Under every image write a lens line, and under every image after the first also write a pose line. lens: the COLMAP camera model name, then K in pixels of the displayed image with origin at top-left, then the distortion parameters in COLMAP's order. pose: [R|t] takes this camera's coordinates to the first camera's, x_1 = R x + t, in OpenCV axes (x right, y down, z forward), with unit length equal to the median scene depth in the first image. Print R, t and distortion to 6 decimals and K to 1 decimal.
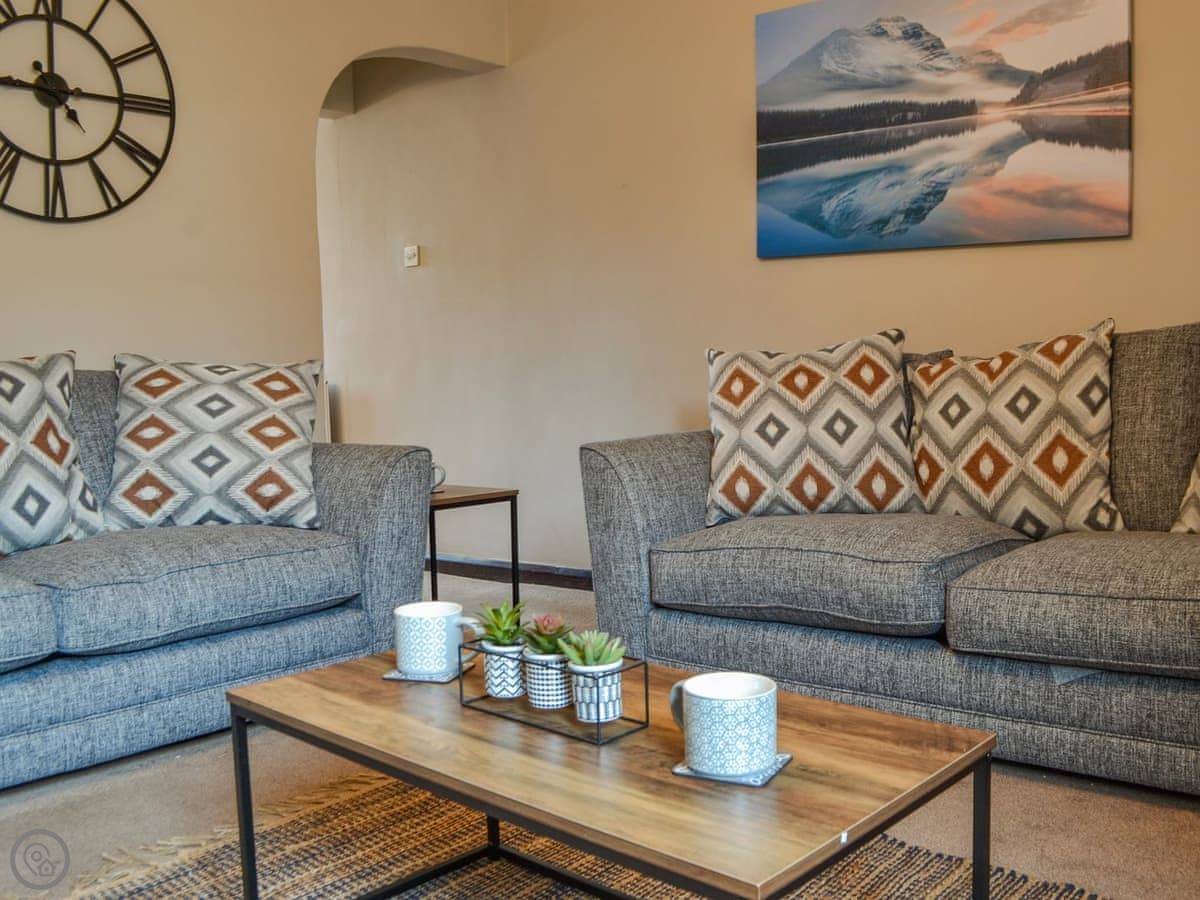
lens RADIAL K [[1111.7, 0, 601.1], [0, 1111.7, 442.4], [0, 0, 1]] dist [-0.060499, 0.000000]
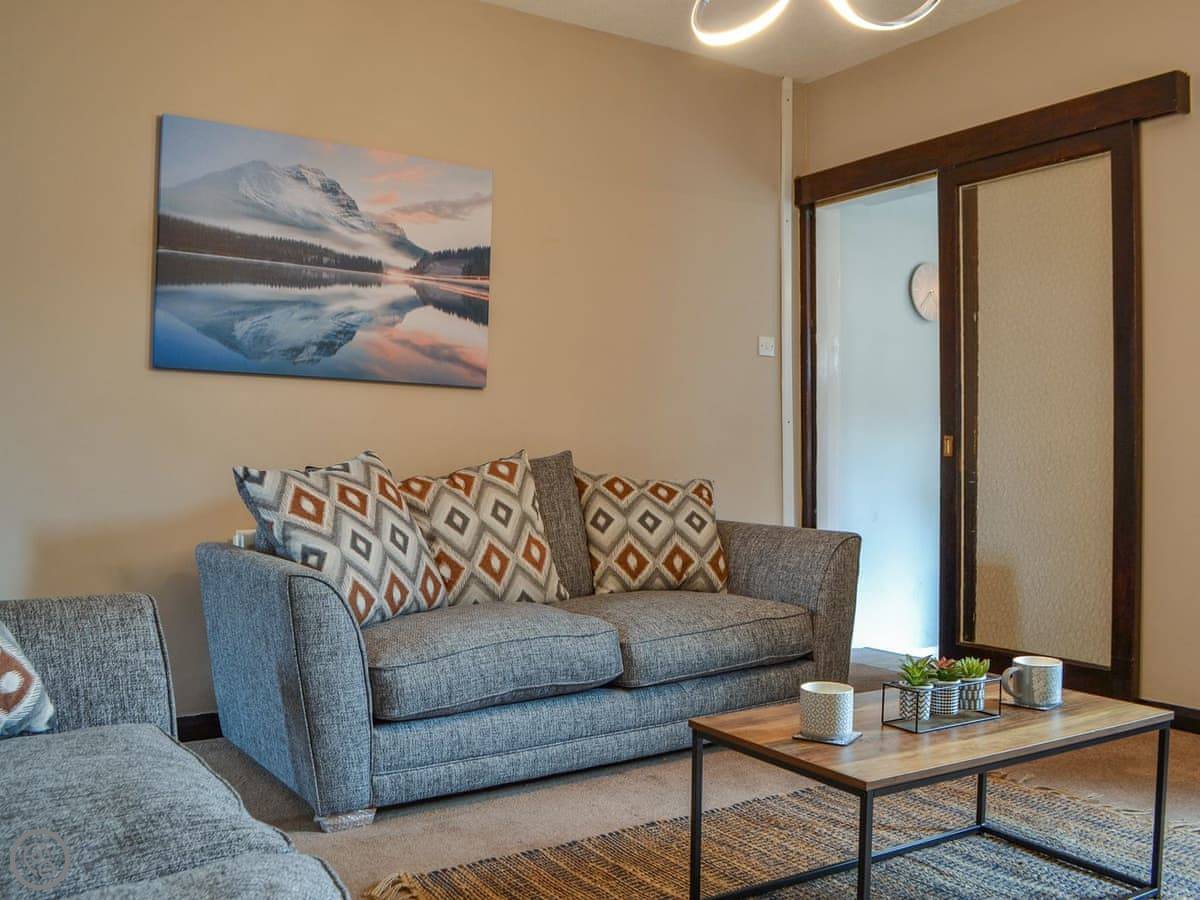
lens RADIAL K [[1111.7, 0, 596.7], [0, 1111.7, 458.5], [0, 0, 1]] dist [-0.060499, 0.000000]
pose [[0.268905, 0.033332, 0.962590, -0.737947], [0.076114, 0.995540, -0.055736, -0.013863], [-0.960154, 0.088255, 0.265169, 0.471665]]
